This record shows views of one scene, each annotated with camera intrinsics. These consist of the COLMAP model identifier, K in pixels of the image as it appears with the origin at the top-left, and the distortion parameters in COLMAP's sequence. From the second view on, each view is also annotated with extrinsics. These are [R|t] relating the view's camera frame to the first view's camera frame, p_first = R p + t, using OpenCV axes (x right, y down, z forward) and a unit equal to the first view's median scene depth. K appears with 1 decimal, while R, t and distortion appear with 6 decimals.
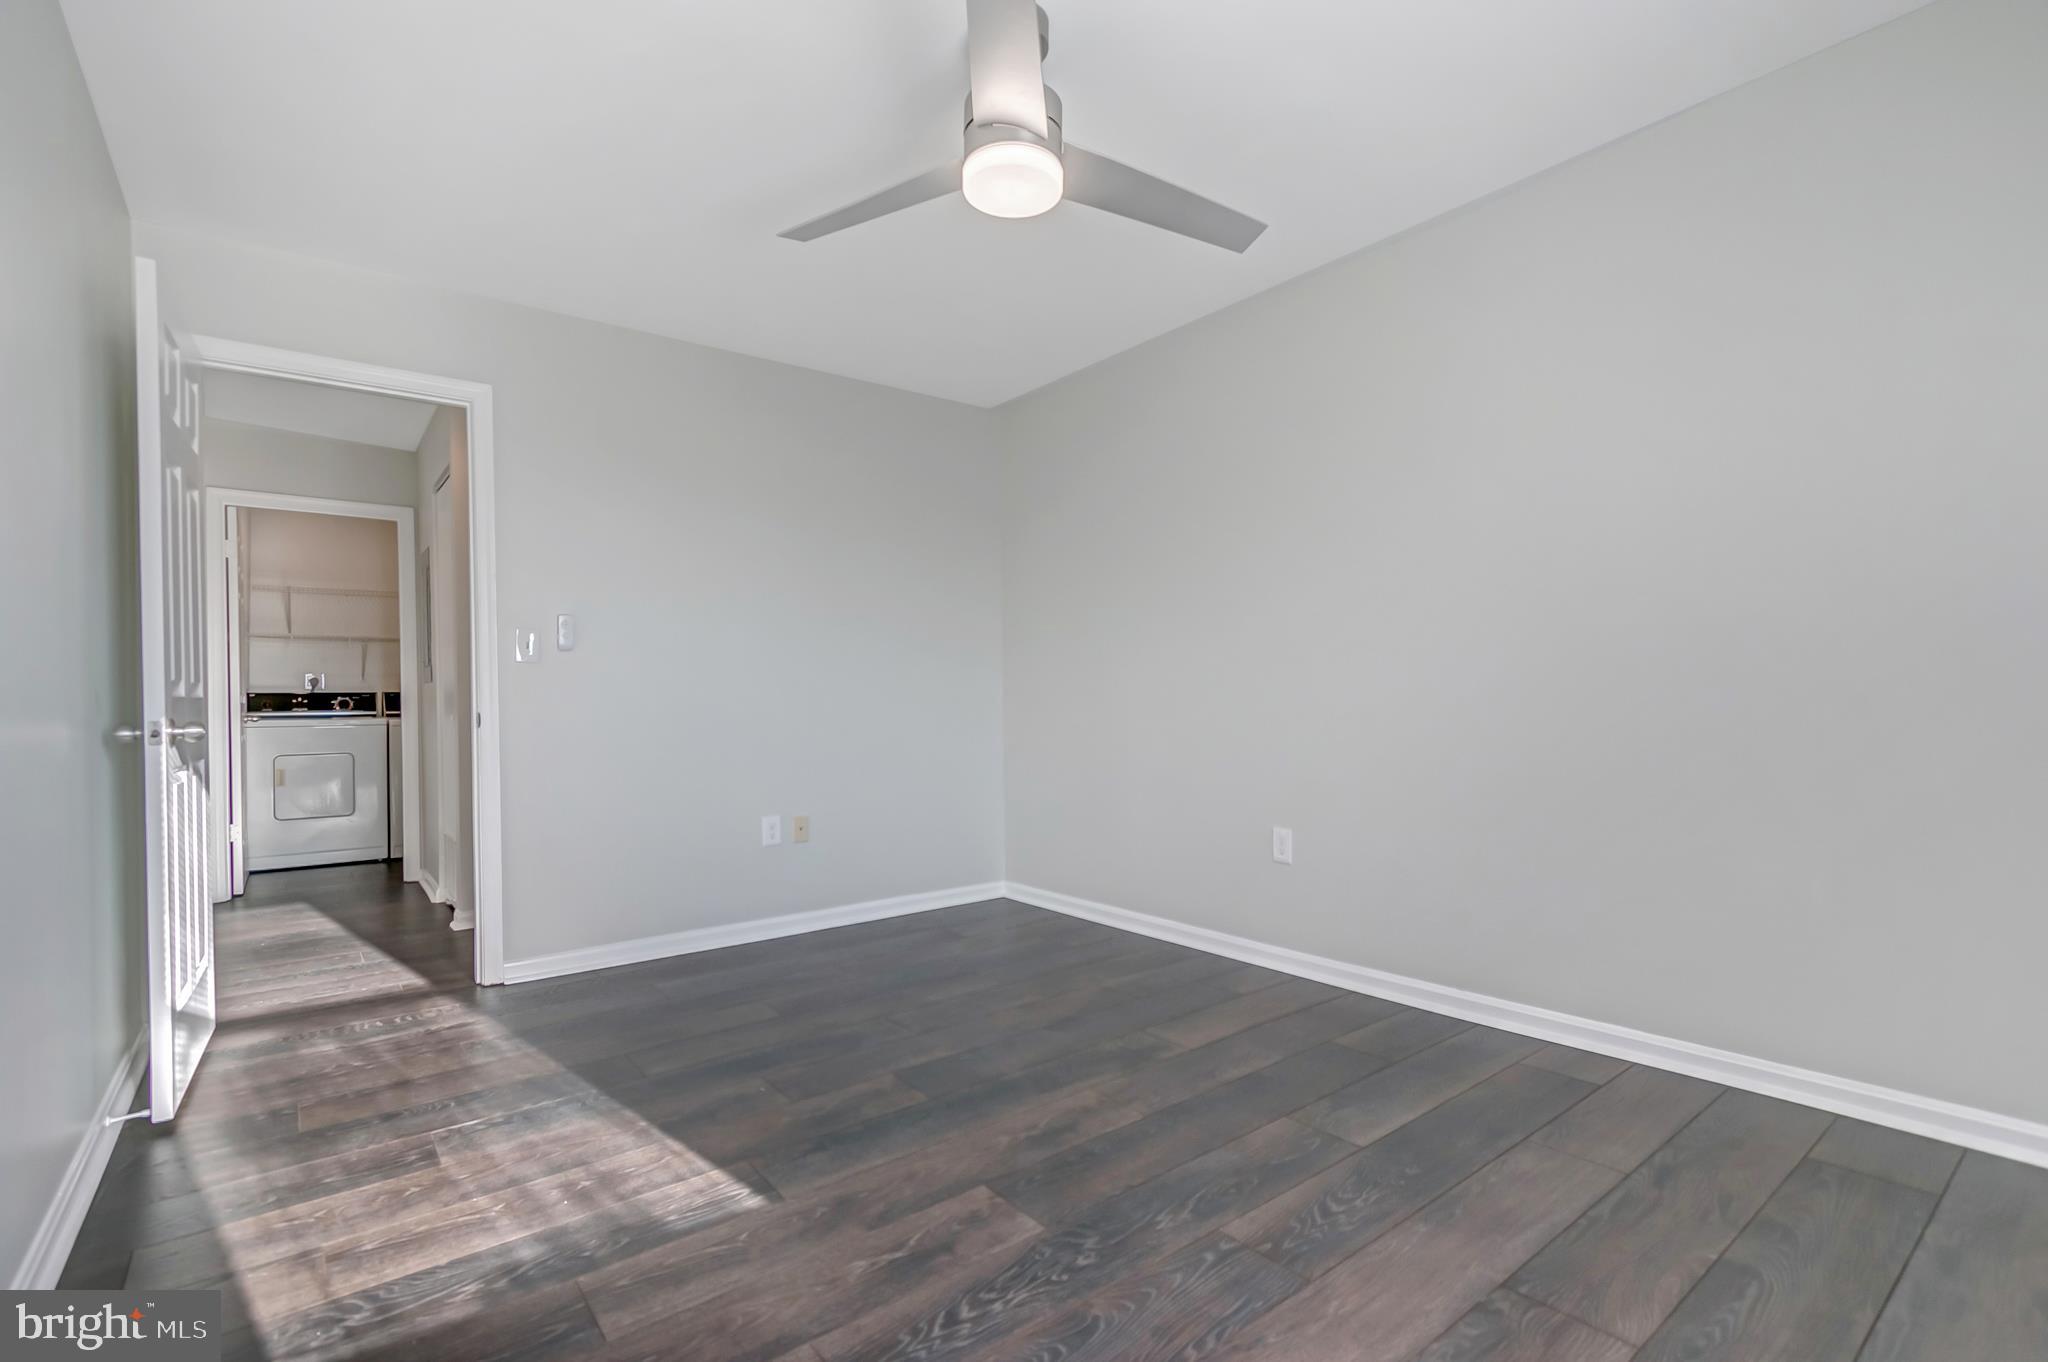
lens RADIAL K [[943.7, 0, 1022.9], [0, 943.7, 677.2], [0, 0, 1]] dist [0.003956, 0.000455]
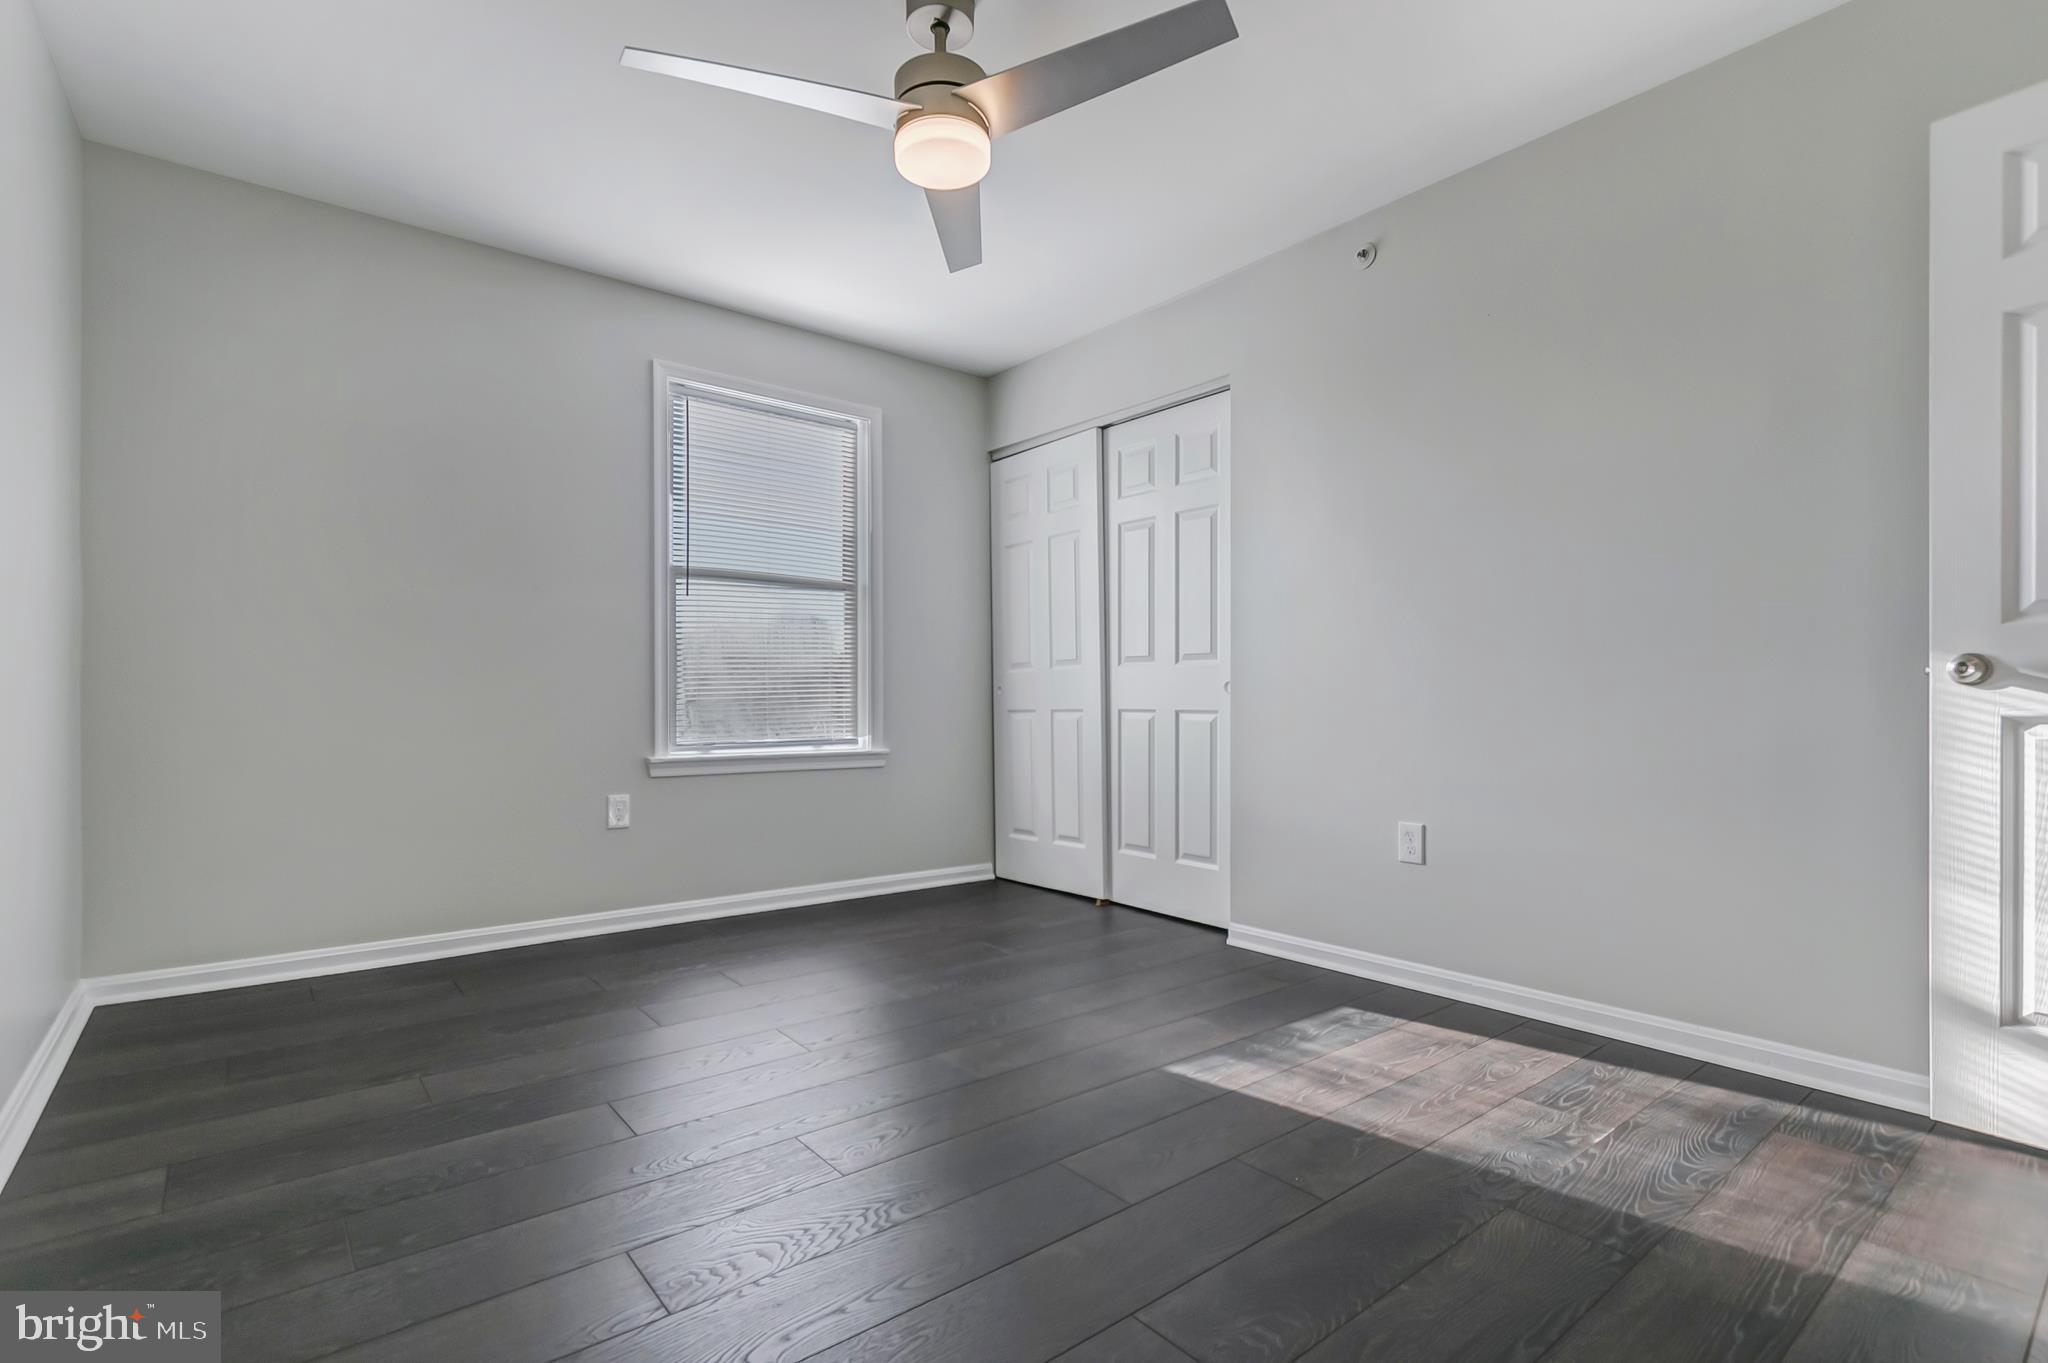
lens RADIAL K [[967.6, 0, 1018.3], [0, 967.6, 709.8], [0, 0, 1]] dist [0.001079, 0.000121]
pose [[-0.999711, 0.005989, -0.023288, -0.058449], [0.005957, 0.999981, 0.001453, 0.094371], [0.023296, 0.001314, -0.999728, 1.993216]]
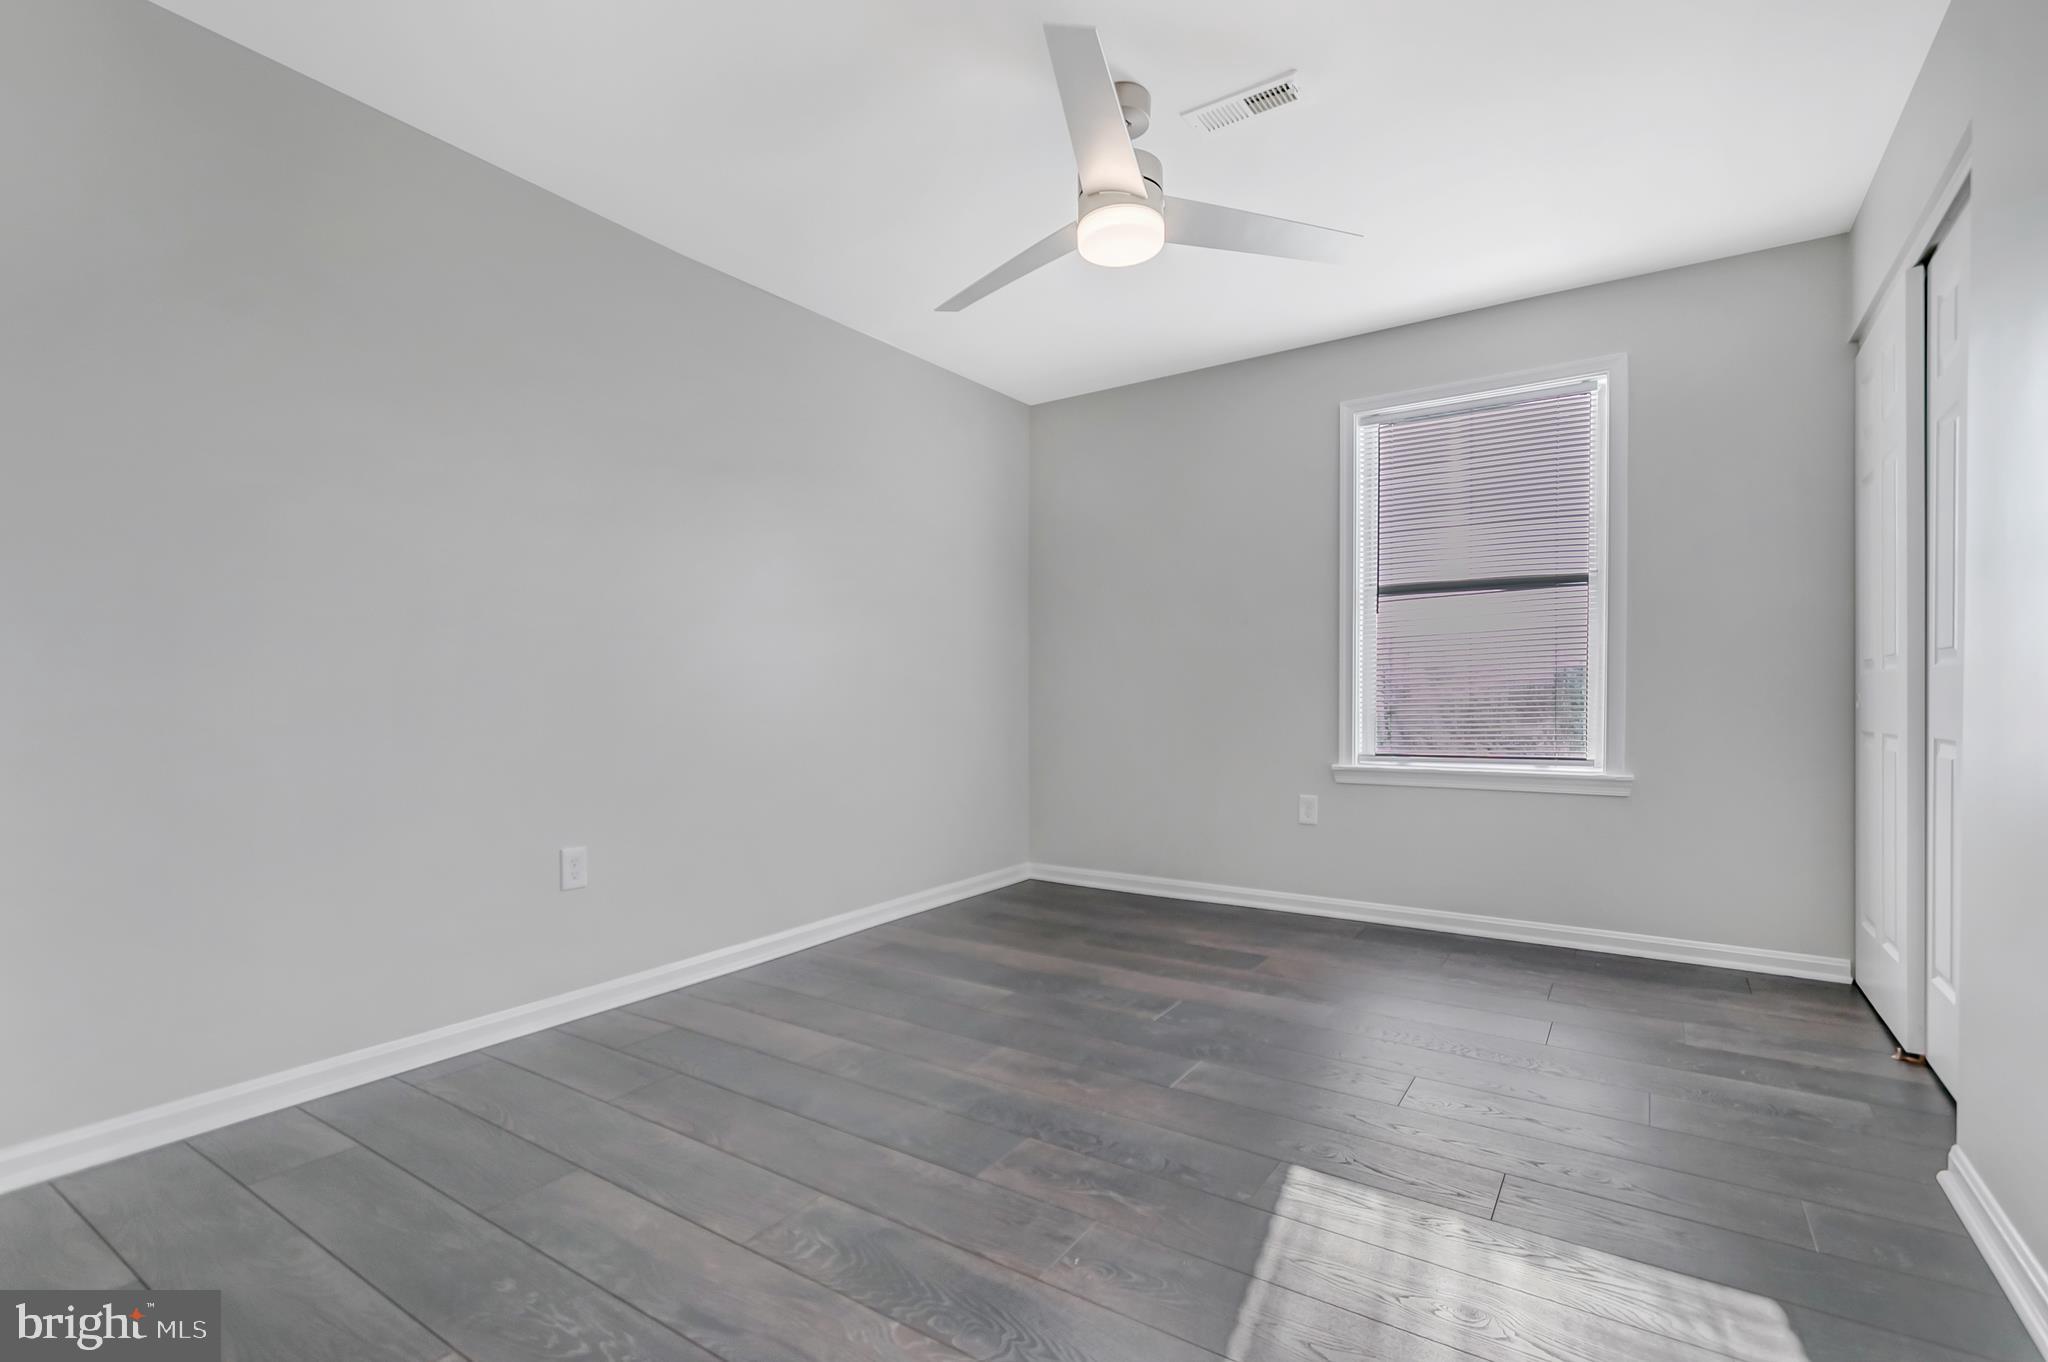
lens RADIAL K [[956.3, 0, 1029.2], [0, 956.3, 716.9], [0, 0, 1]] dist [0.000620, 0.000583]
pose [[-0.302049, -0.011218, 0.953227, -1.036573], [0.000961, 0.999927, 0.012072, 0.060478], [-0.953292, 0.004563, -0.302016, 1.420468]]
